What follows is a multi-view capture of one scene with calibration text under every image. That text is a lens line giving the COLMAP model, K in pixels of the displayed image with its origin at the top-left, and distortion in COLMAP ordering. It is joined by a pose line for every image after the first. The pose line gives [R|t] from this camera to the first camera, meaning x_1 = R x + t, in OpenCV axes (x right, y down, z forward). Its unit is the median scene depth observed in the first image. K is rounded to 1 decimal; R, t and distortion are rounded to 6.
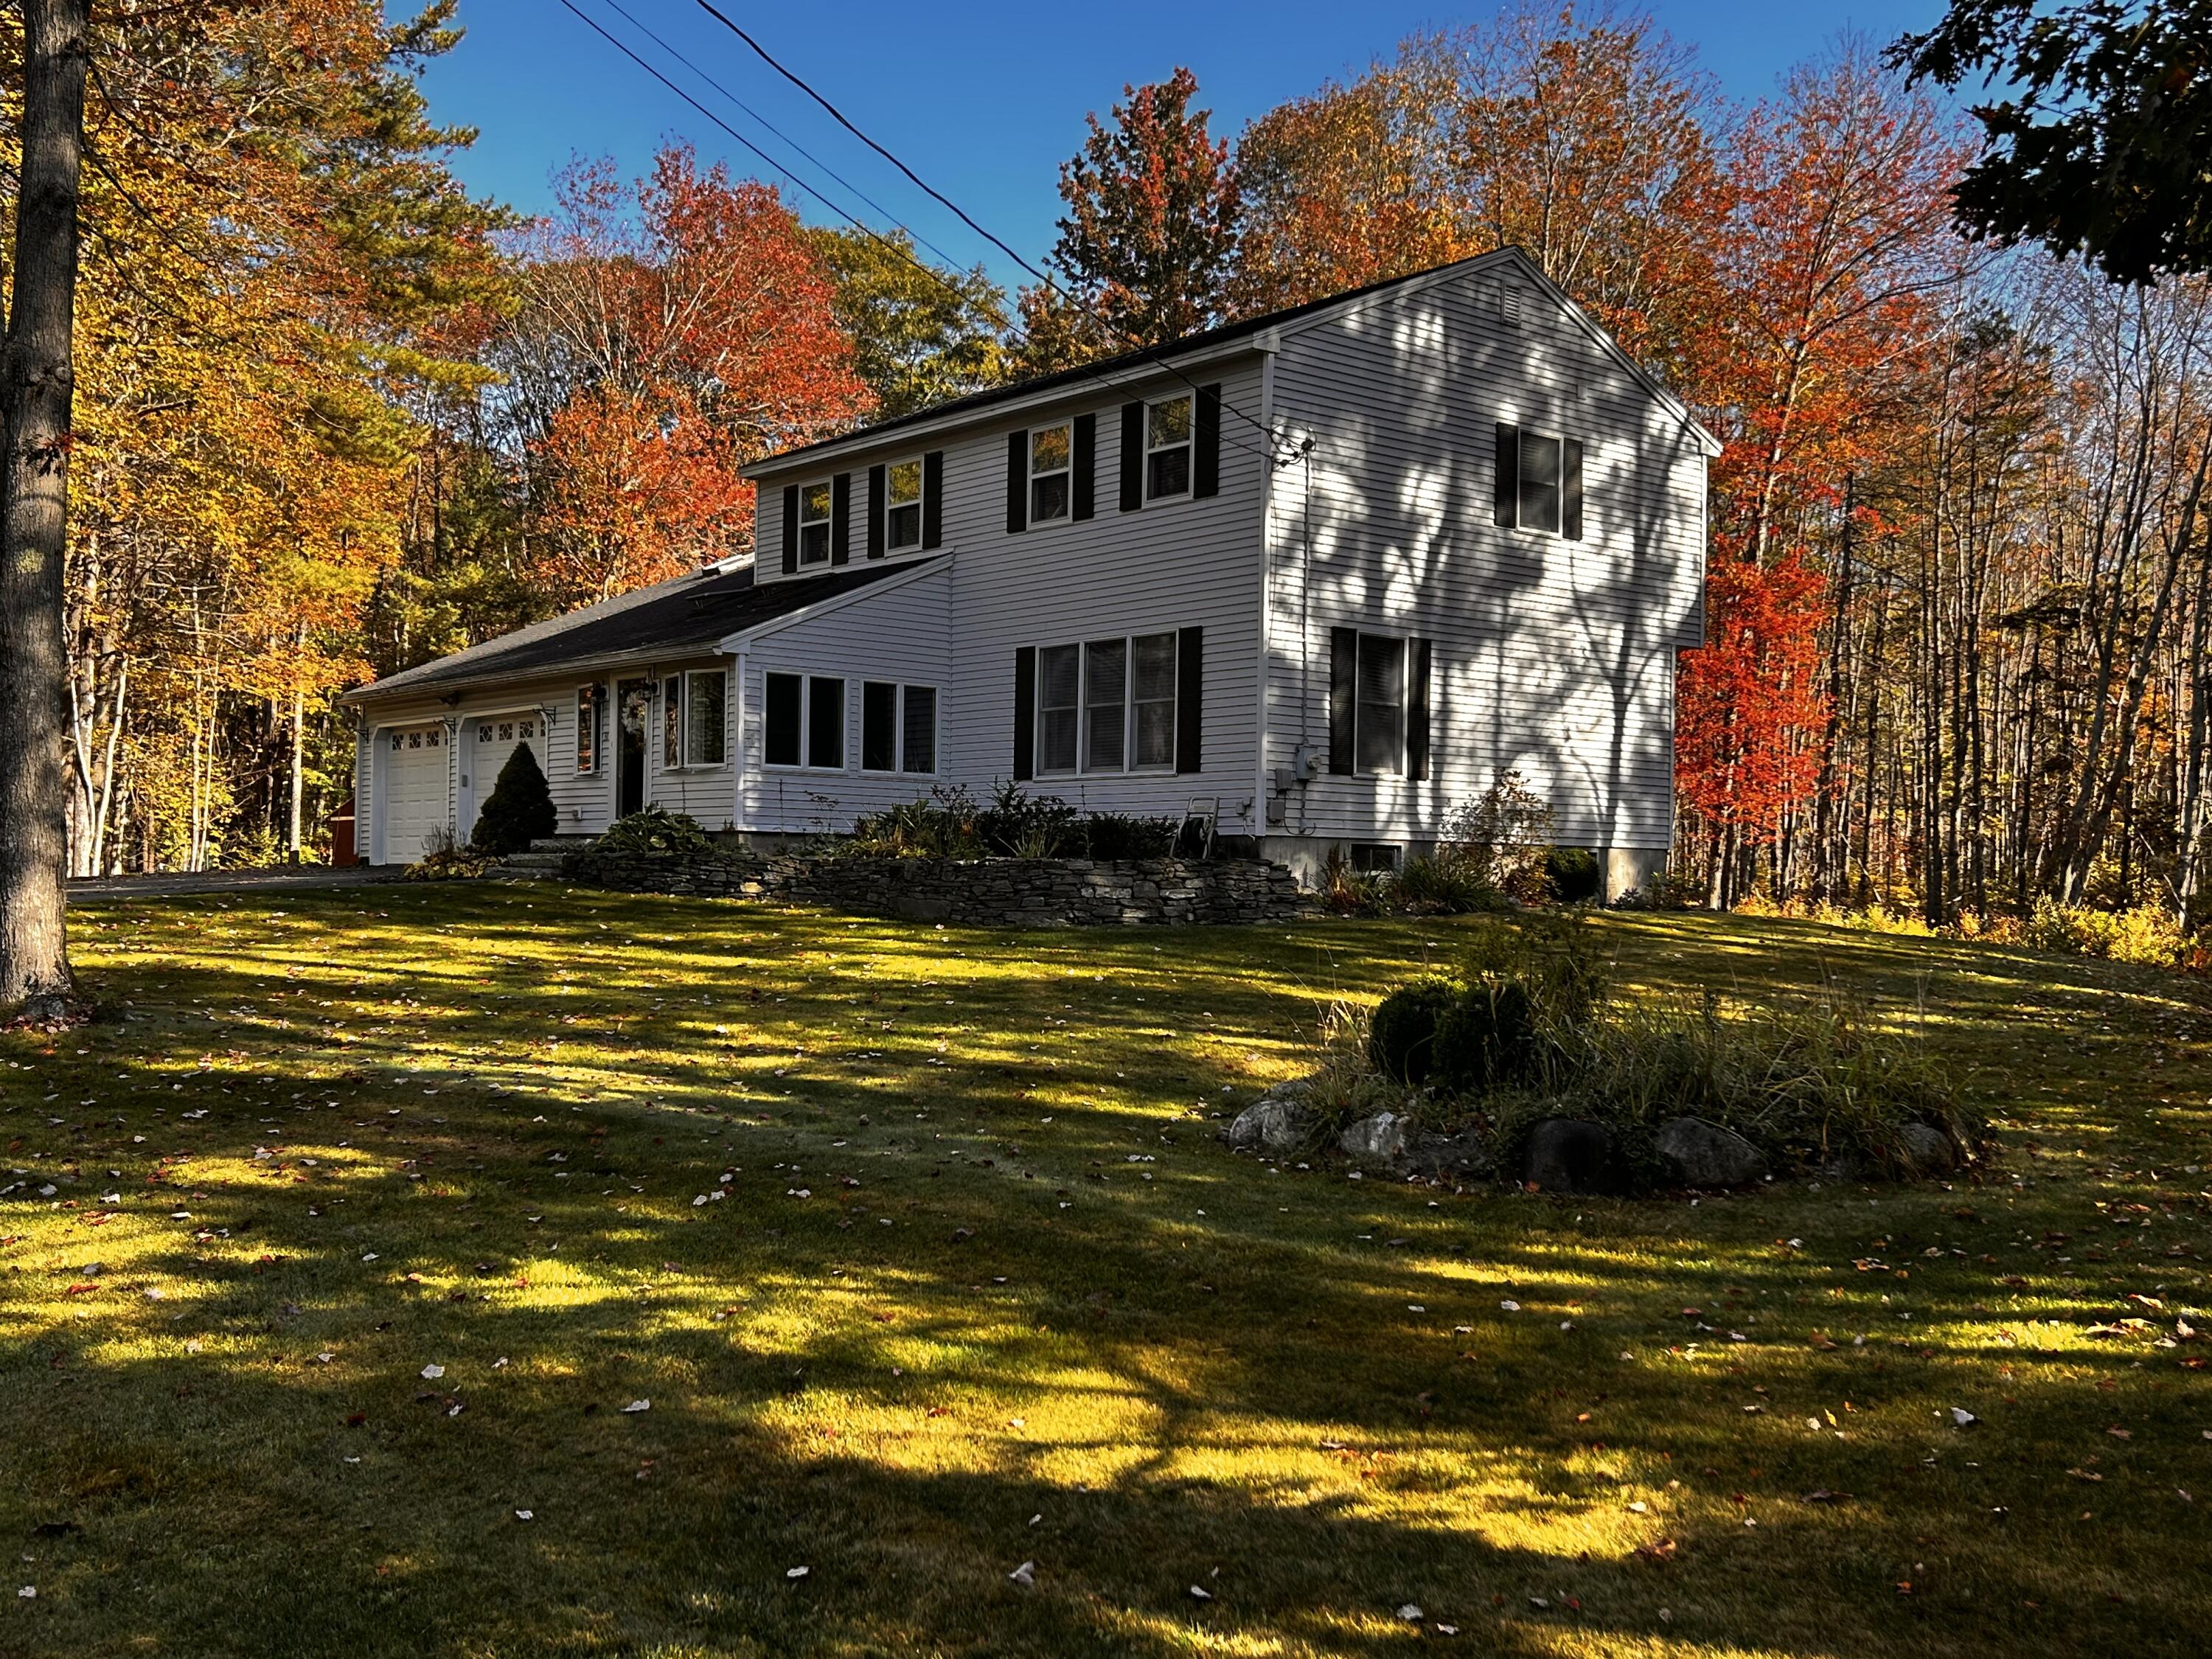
lens RADIAL K [[2197.2, 0, 1106.0], [0, 2197.2, 829.5], [0, 0, 1]] dist [0.019151, 0.012046]
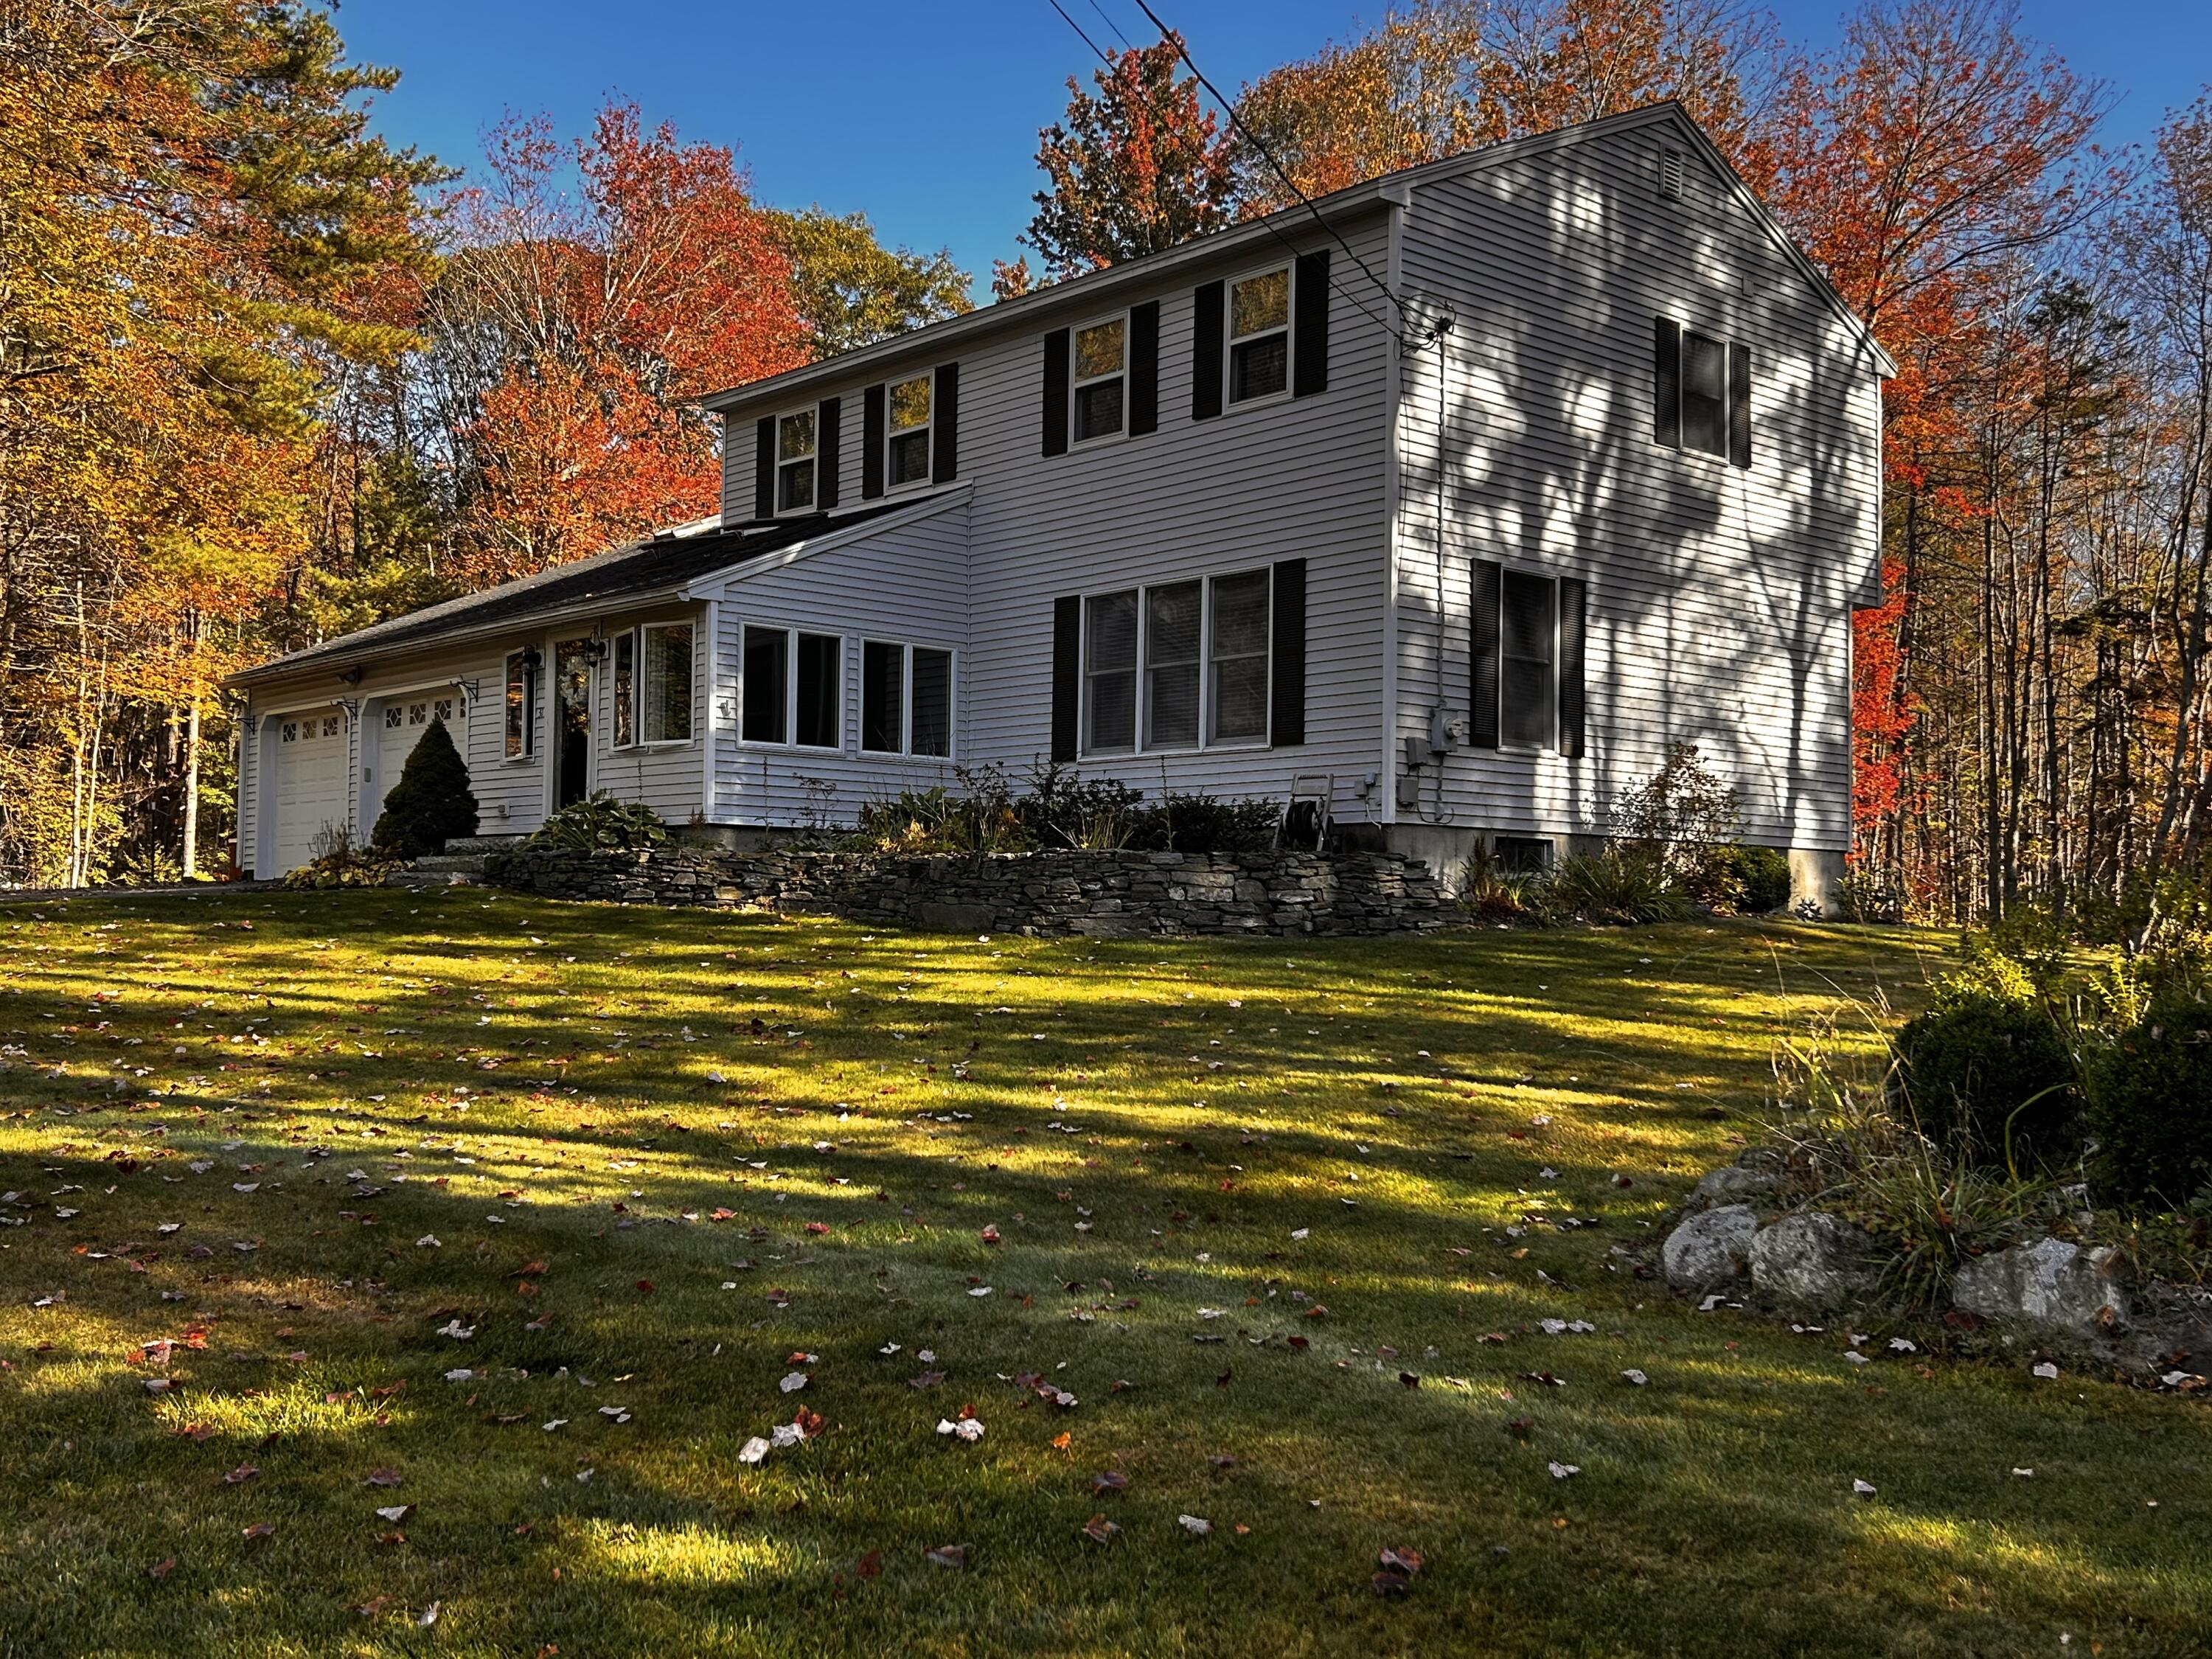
lens RADIAL K [[2210.1, 0, 1064.2], [0, 2210.1, 815.0], [0, 0, 1]] dist [0.039834, -0.004965]
pose [[0.999944, 0.001544, 0.010489, -0.043183], [-0.001263, 0.999642, -0.026713, 0.016845], [-0.010527, 0.026699, 0.999588, 0.184586]]
